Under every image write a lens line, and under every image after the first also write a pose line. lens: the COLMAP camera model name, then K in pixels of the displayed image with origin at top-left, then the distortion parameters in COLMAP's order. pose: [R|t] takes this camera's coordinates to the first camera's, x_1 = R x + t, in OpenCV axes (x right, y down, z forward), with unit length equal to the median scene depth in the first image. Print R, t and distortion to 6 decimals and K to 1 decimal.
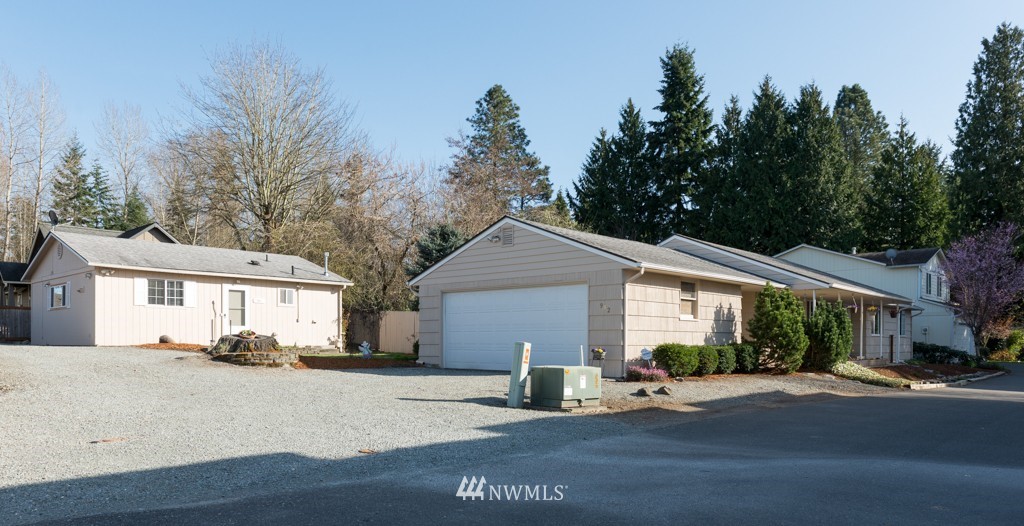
lens RADIAL K [[728.6, 0, 512.0], [0, 728.6, 263.0], [0, 0, 1]] dist [-0.001208, -0.000612]
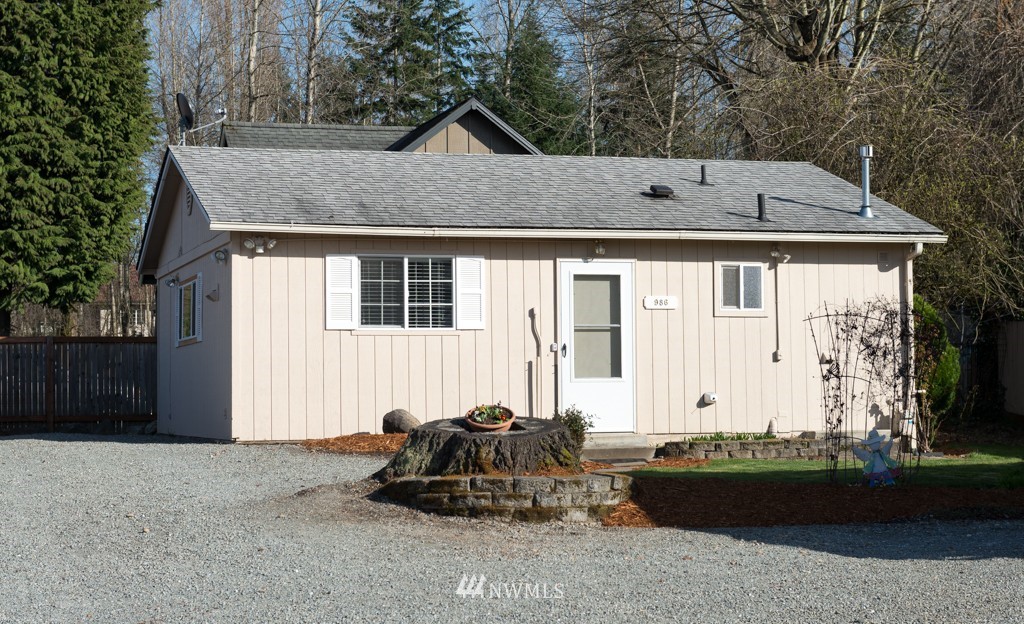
lens RADIAL K [[2068.1, 0, 512.0], [0, 2068.1, 312.0], [0, 0, 1]] dist [0.005398, -0.022532]
pose [[0.860382, -0.034315, -0.508494, 0.089379], [0.070836, 0.996098, 0.052635, -0.000048], [0.504703, -0.081306, 0.859456, 0.130006]]
